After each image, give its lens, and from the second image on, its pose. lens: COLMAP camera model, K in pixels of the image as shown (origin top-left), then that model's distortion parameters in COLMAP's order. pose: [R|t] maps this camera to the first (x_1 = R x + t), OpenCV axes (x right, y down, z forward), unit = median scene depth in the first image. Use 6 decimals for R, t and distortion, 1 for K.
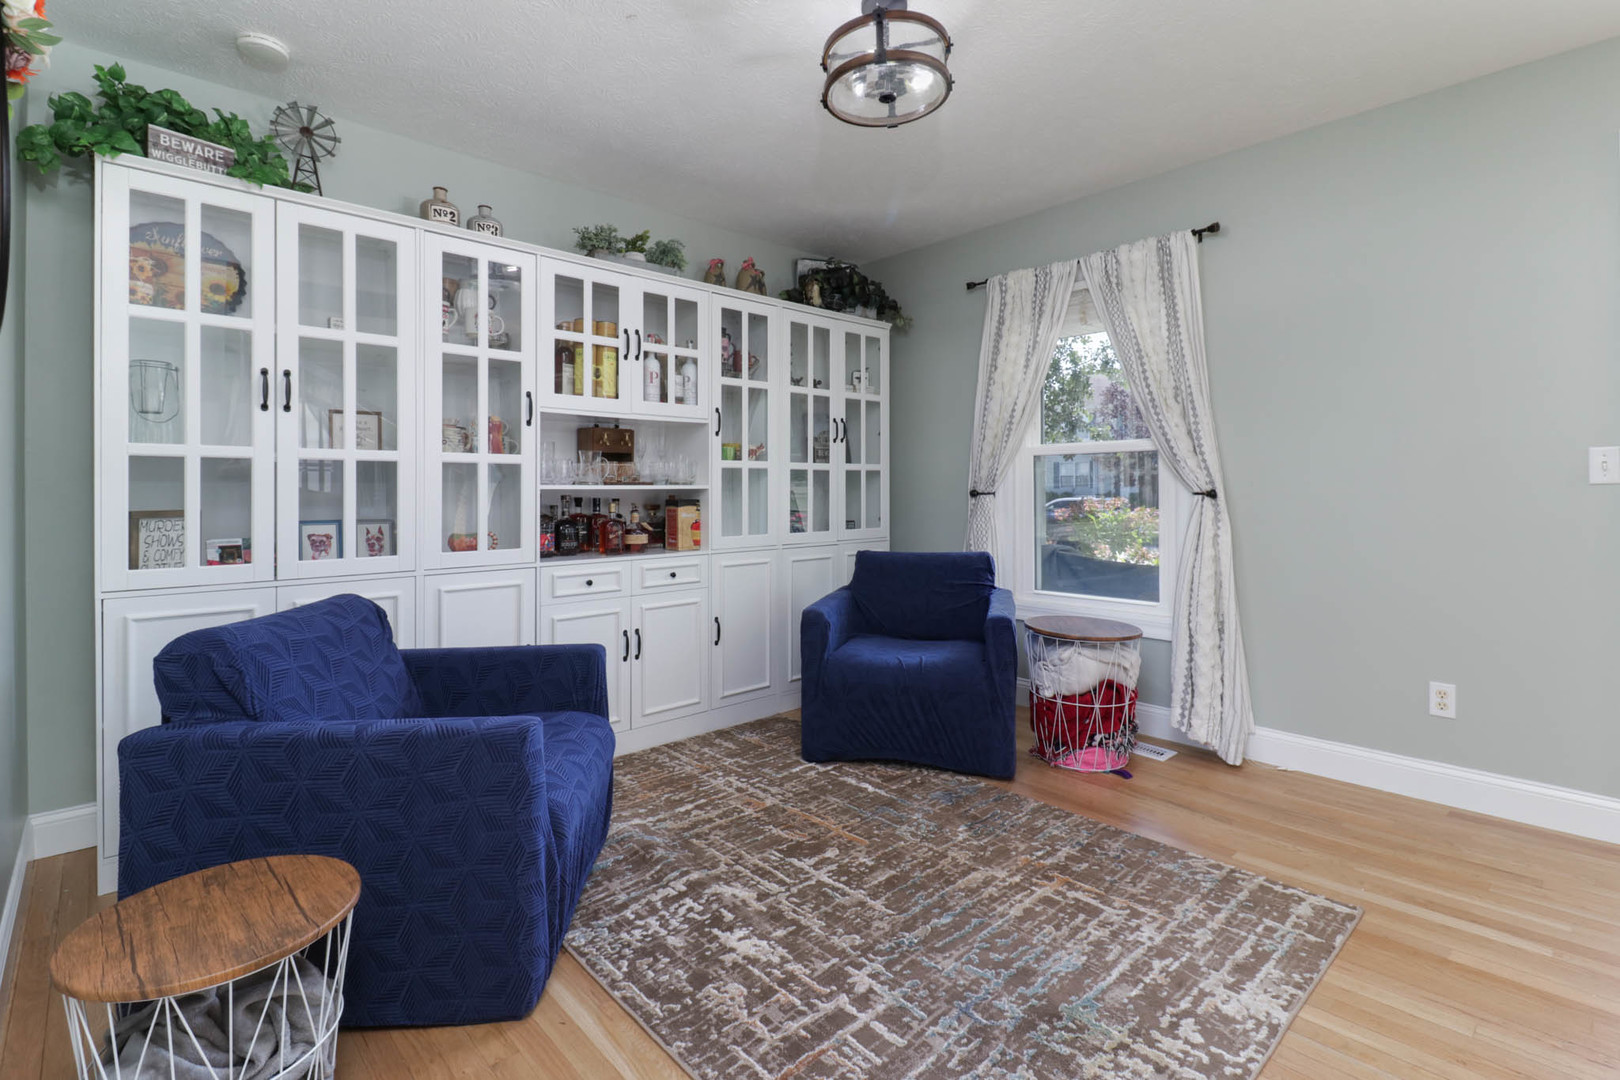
lens RADIAL K [[757.3, 0, 816.0], [0, 757.3, 493.1], [0, 0, 1]] dist [0.017592, -0.000416]
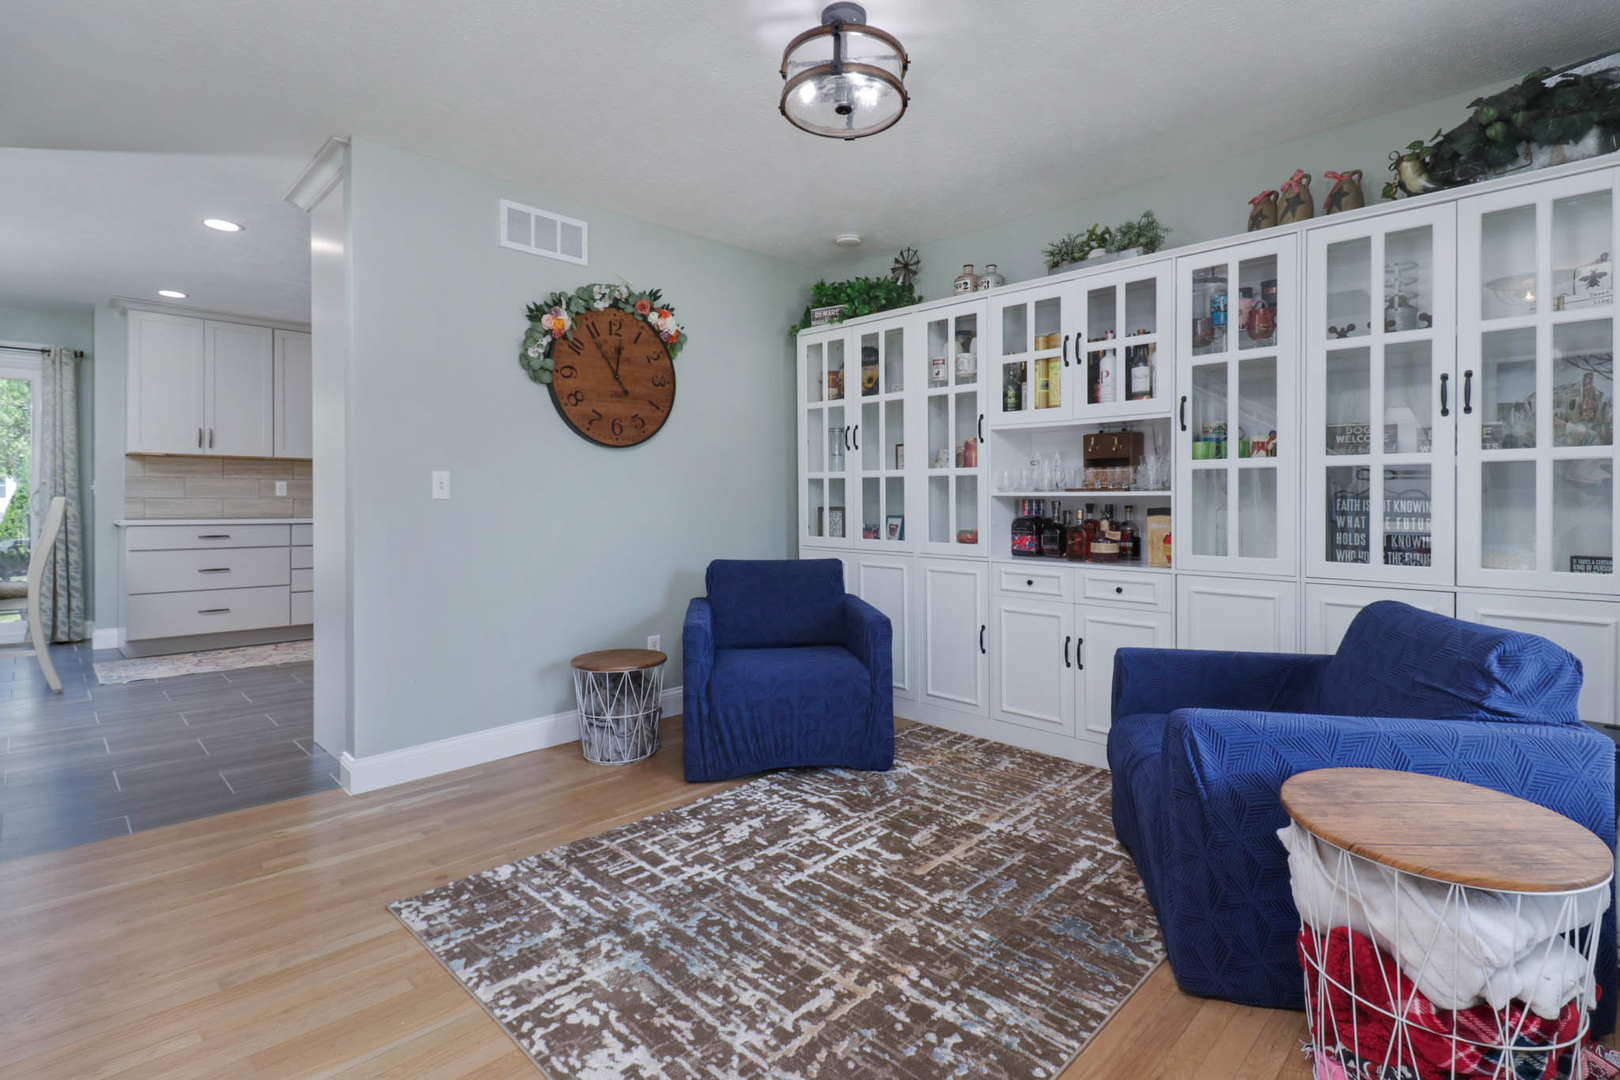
lens RADIAL K [[773.5, 0, 810.3], [0, 773.5, 504.1], [0, 0, 1]] dist [0.017324, 0.000451]
pose [[0.043860, 0.012522, -0.998959, 1.060609], [-0.005465, 0.999909, 0.012294, -0.006645], [0.999023, 0.004920, 0.043924, 0.861469]]
